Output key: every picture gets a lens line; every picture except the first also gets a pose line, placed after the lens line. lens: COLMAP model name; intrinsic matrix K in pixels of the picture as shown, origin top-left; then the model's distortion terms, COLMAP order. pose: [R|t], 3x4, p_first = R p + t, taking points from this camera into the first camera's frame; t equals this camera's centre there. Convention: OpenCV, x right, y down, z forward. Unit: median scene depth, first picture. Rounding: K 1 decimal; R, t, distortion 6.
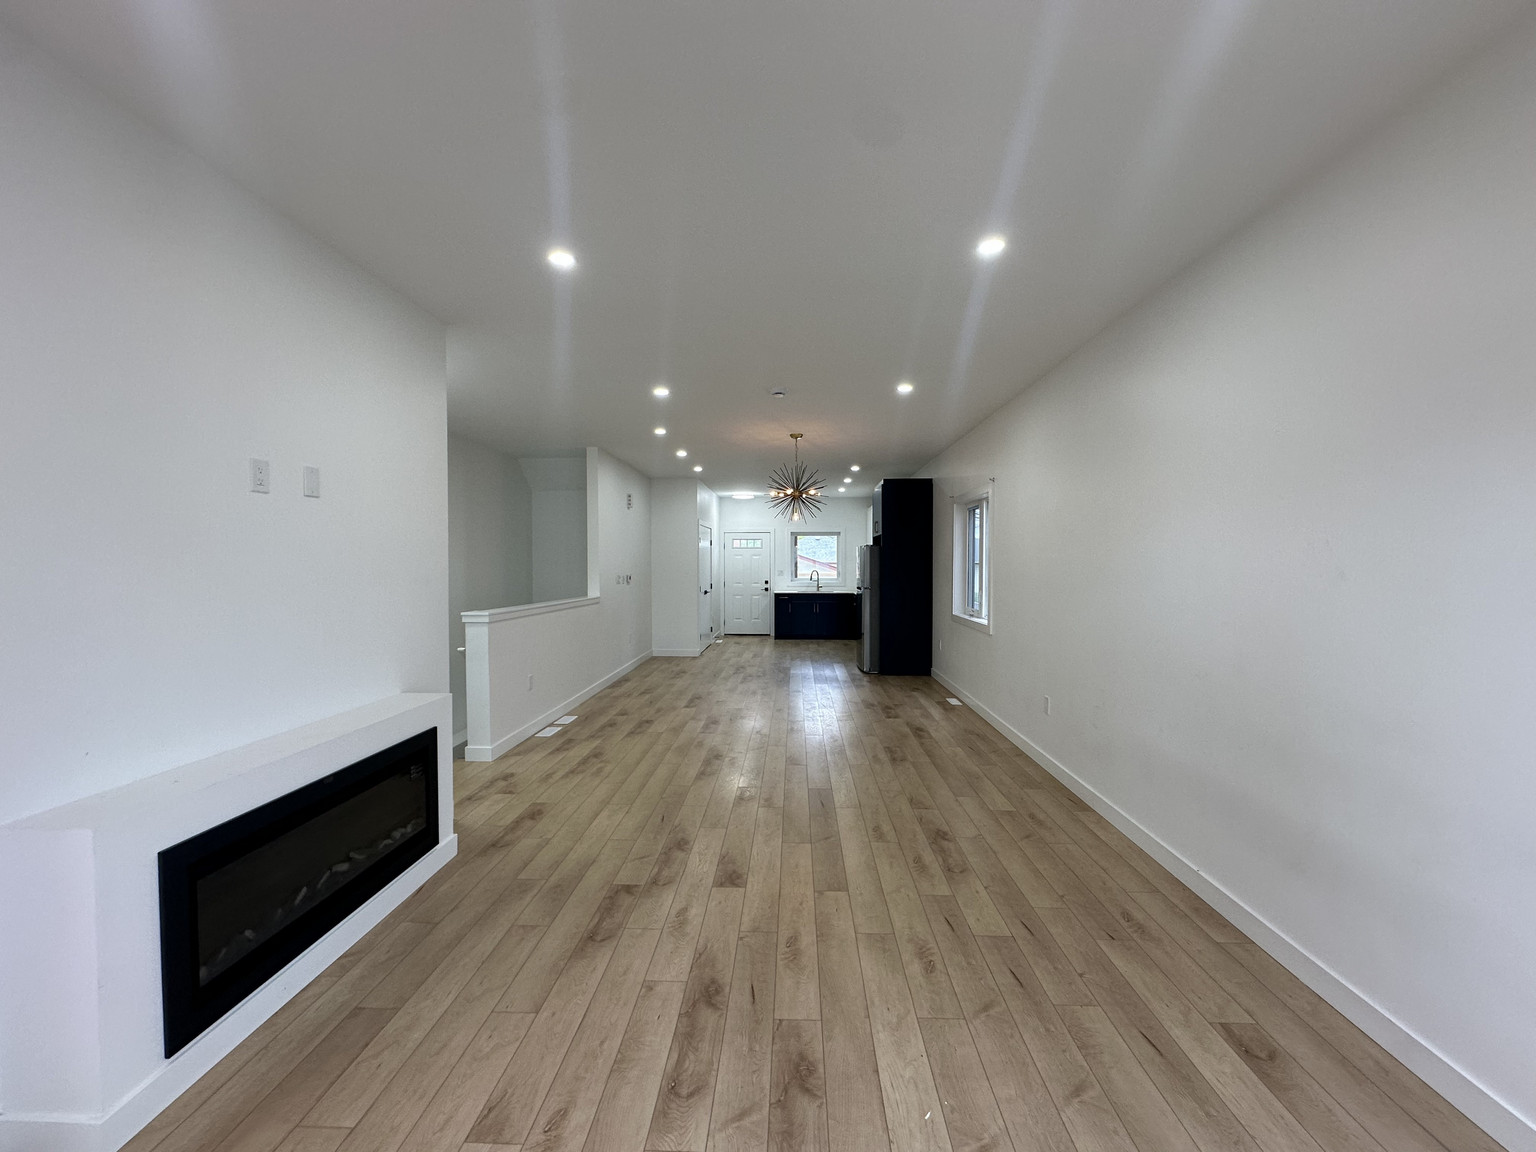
lens RADIAL K [[612.1, 0, 769.8], [0, 612.1, 579.0], [0, 0, 1]] dist [-0.003824, 0.001120]
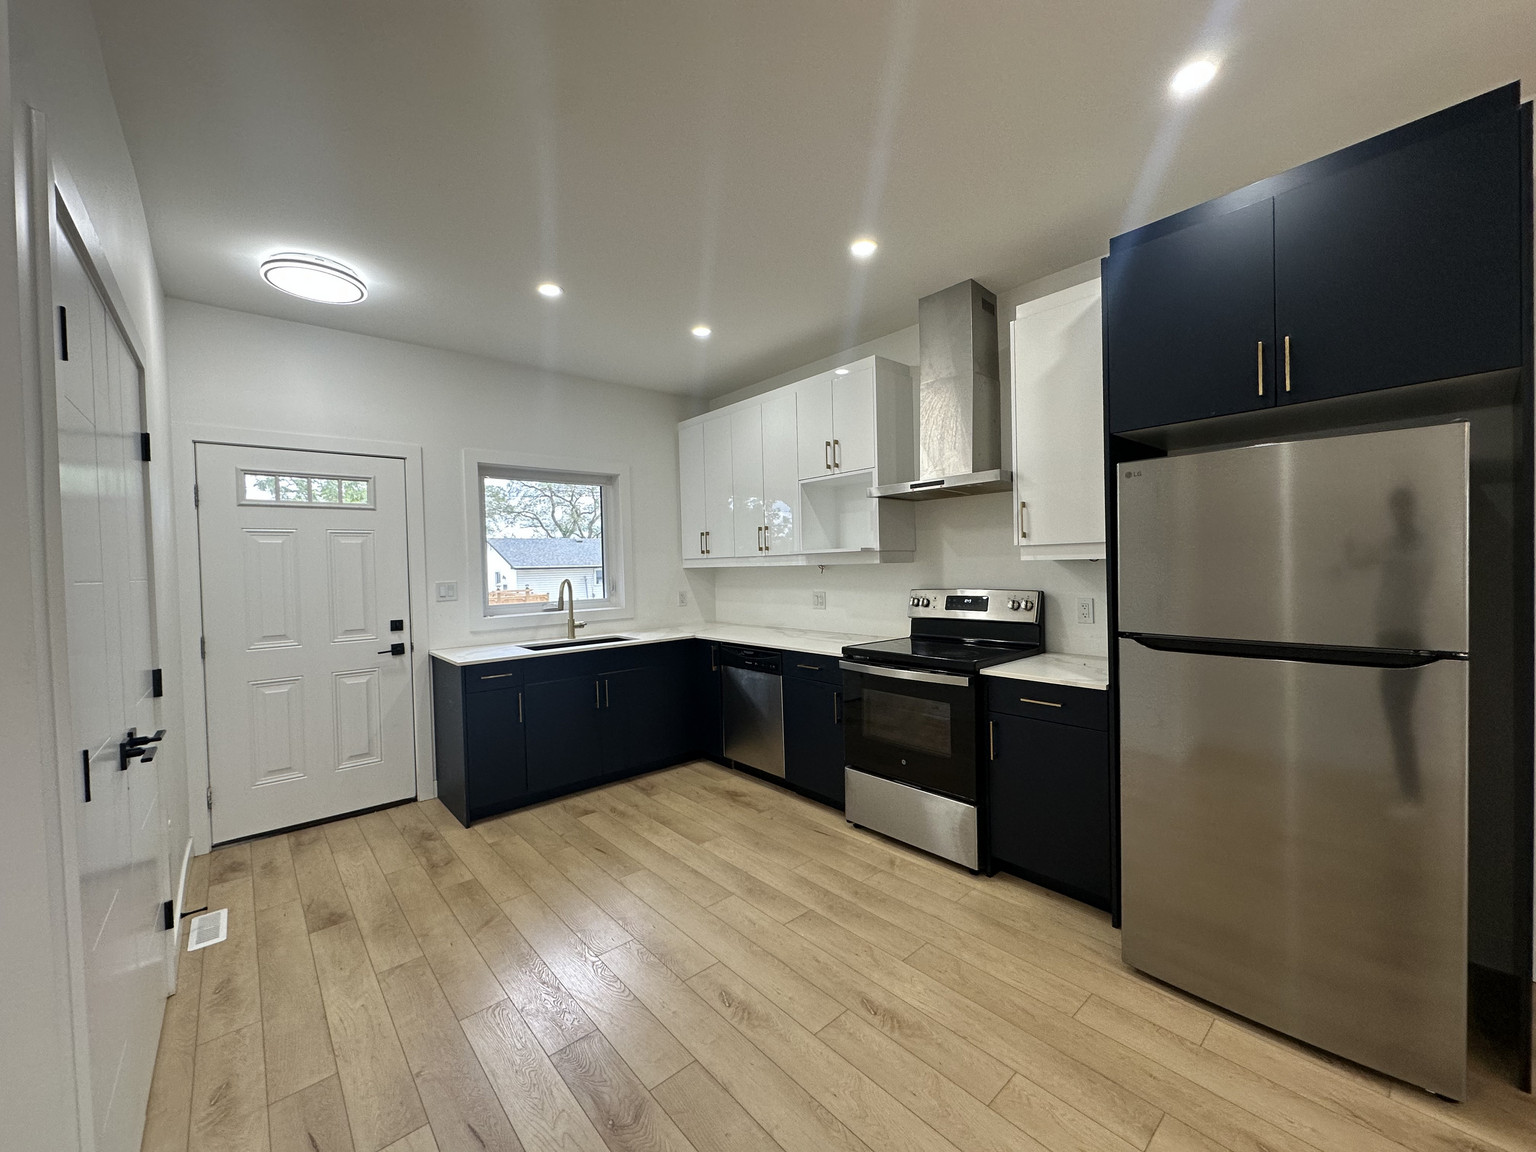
lens RADIAL K [[612.1, 0, 766.6], [0, 612.1, 574.7], [0, 0, 1]] dist [-0.003824, 0.001120]
pose [[0.723857, -0.029720, 0.689309, -0.217167], [0.042134, 0.999111, -0.001169, -0.031478], [-0.688662, 0.029889, 0.724466, 1.823656]]
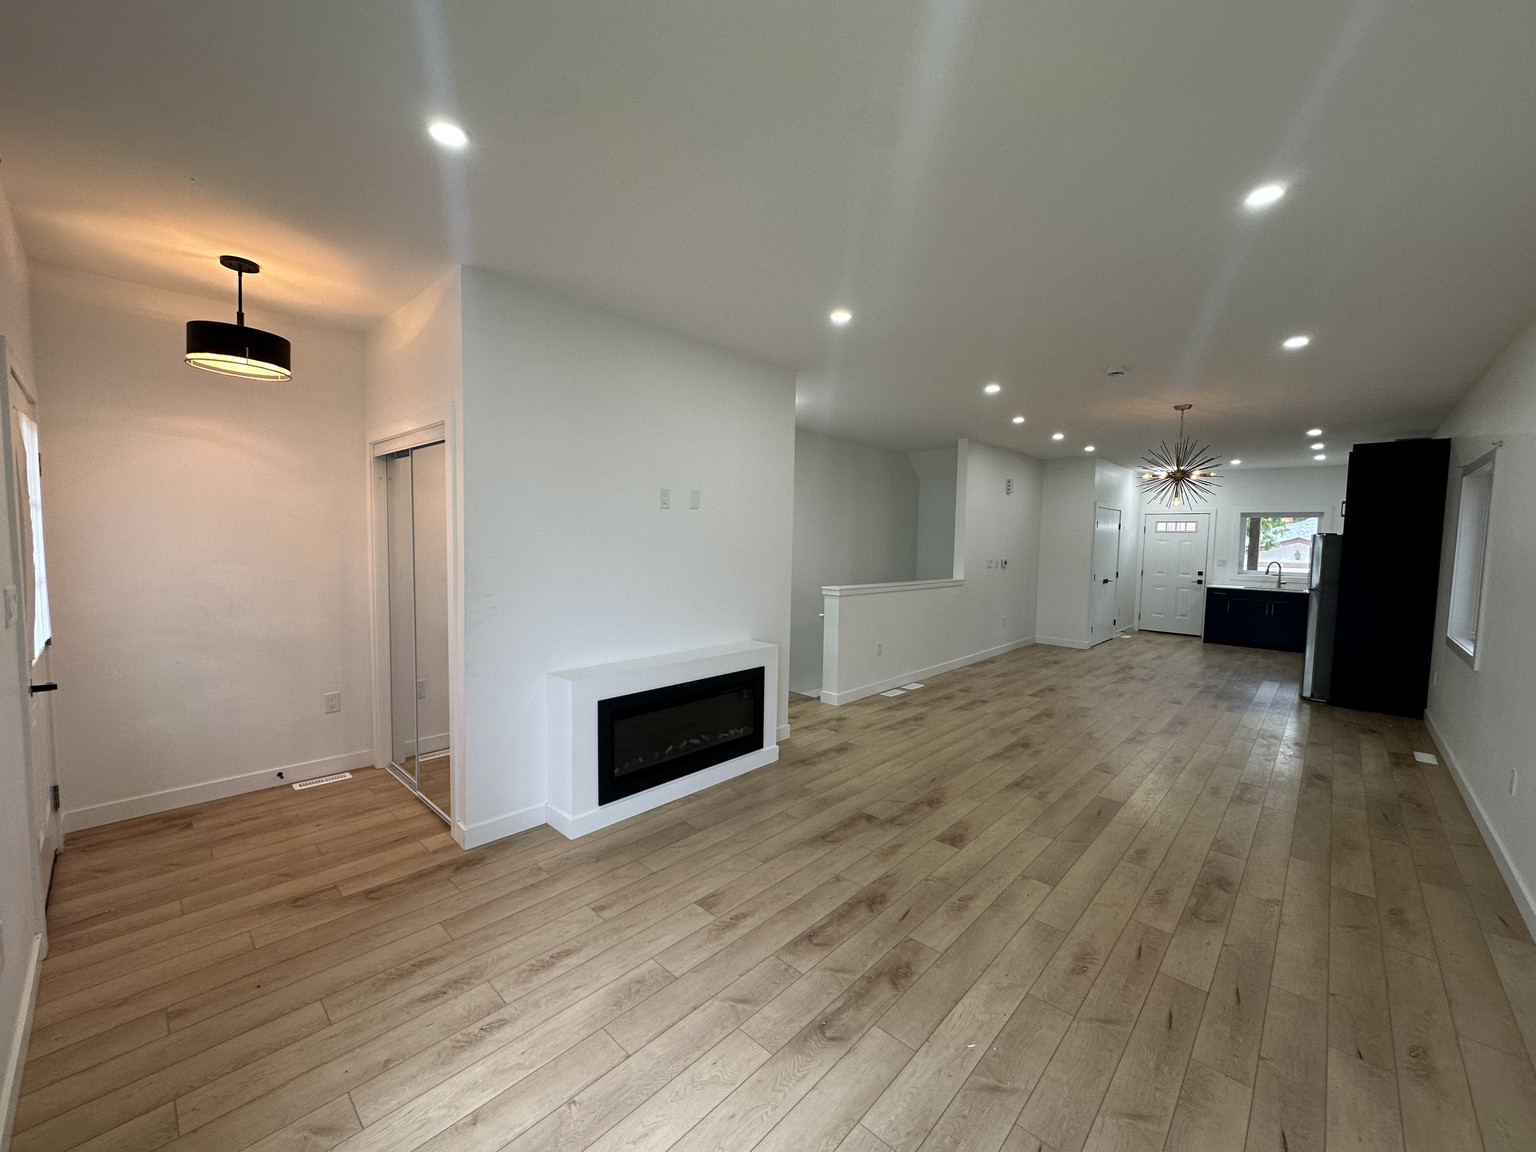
lens RADIAL K [[612.1, 0, 767.9], [0, 612.1, 577.5], [0, 0, 1]] dist [-0.003824, 0.001120]
pose [[0.759393, 0.059731, -0.647885, 0.239819], [-0.036920, 0.998129, 0.048748, -0.022136], [0.649584, -0.013099, 0.760177, -0.047954]]
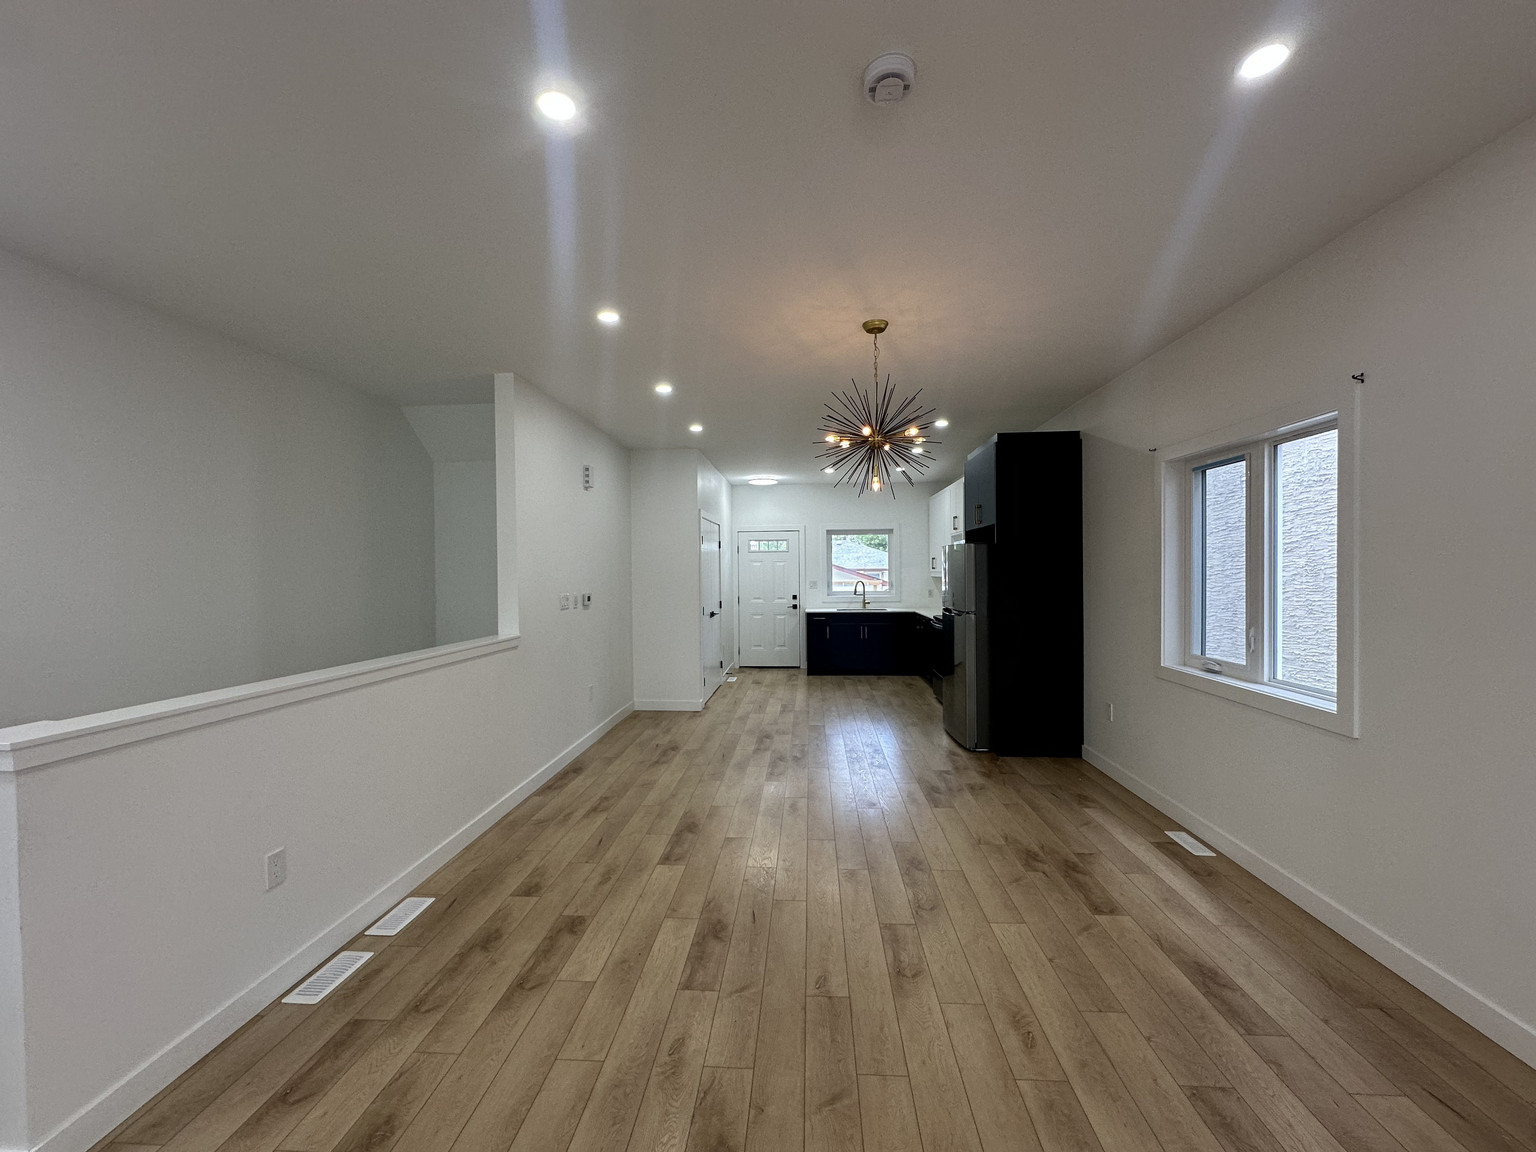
lens RADIAL K [[612.1, 0, 768.6], [0, 612.1, 573.9], [0, 0, 1]] dist [-0.003824, 0.001120]
pose [[0.999641, -0.008858, -0.025293, -0.049468], [0.008375, 0.999781, -0.019153, -0.025147], [0.025457, 0.018934, 0.999497, 0.685590]]
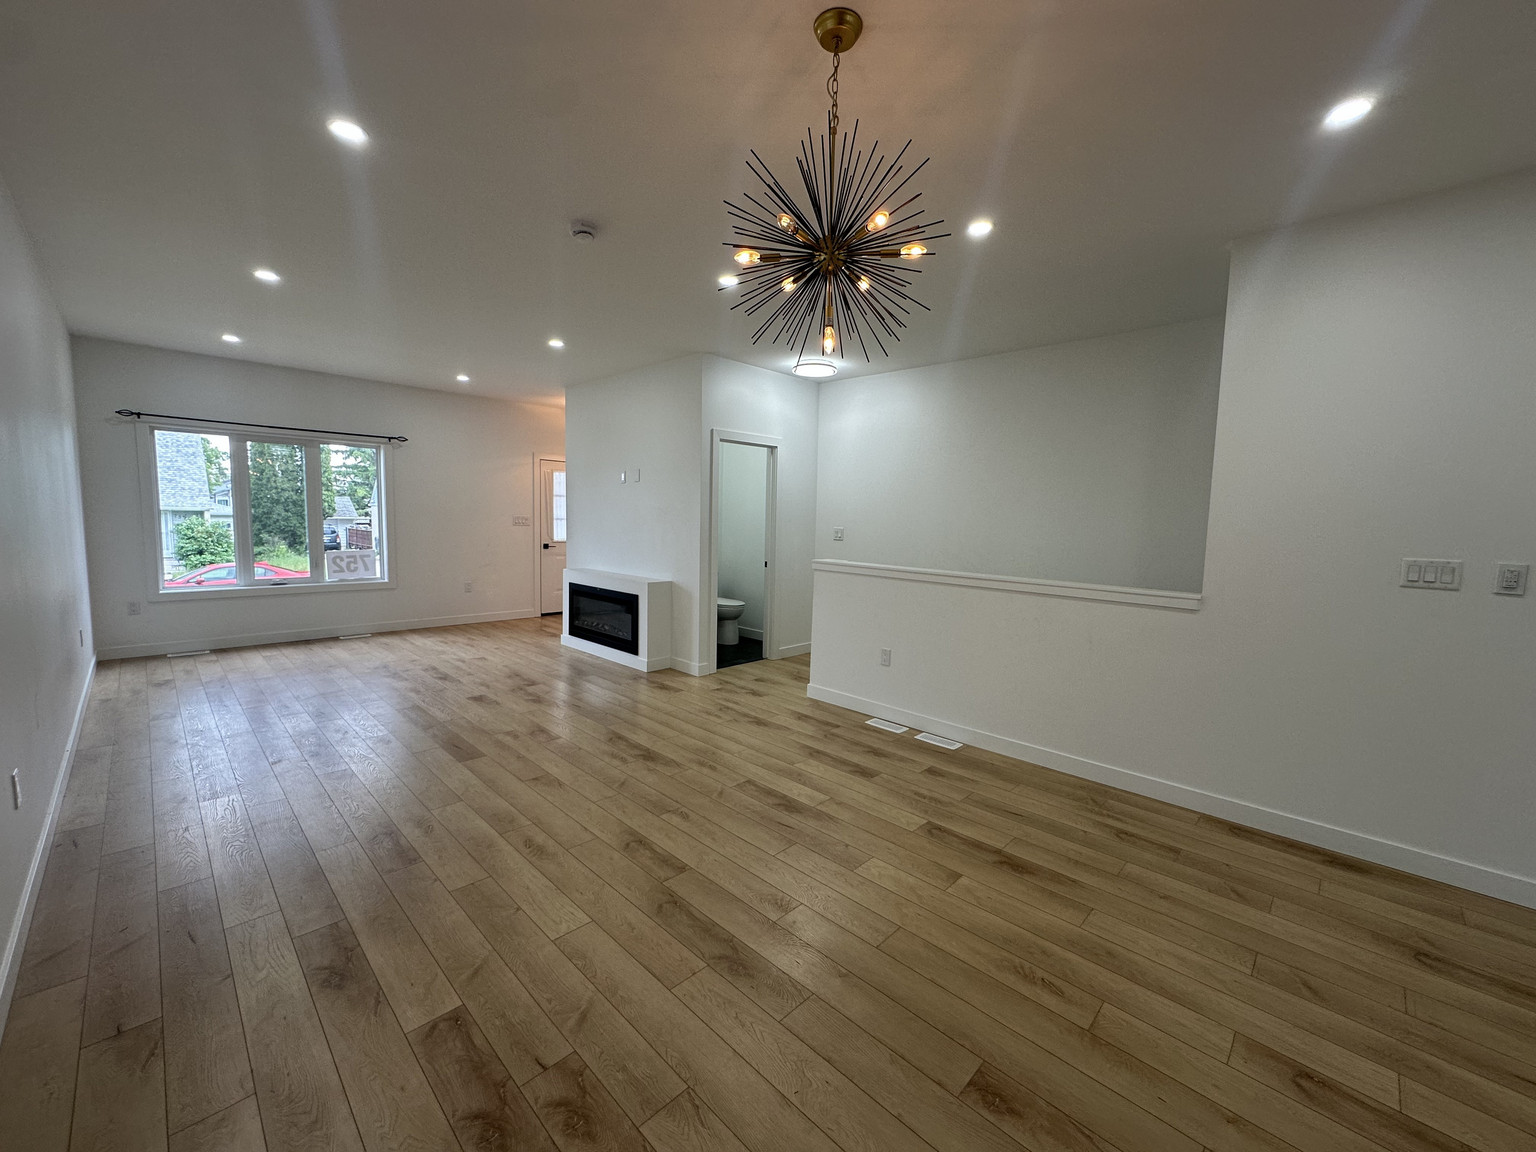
lens RADIAL K [[612.1, 0, 768.3], [0, 612.1, 571.2], [0, 0, 1]] dist [-0.003824, 0.001120]
pose [[-0.668209, 0.051477, -0.742191, 0.390229], [-0.043156, 0.993242, 0.107743, -0.037042], [0.742721, 0.104024, -0.661472, 1.662200]]
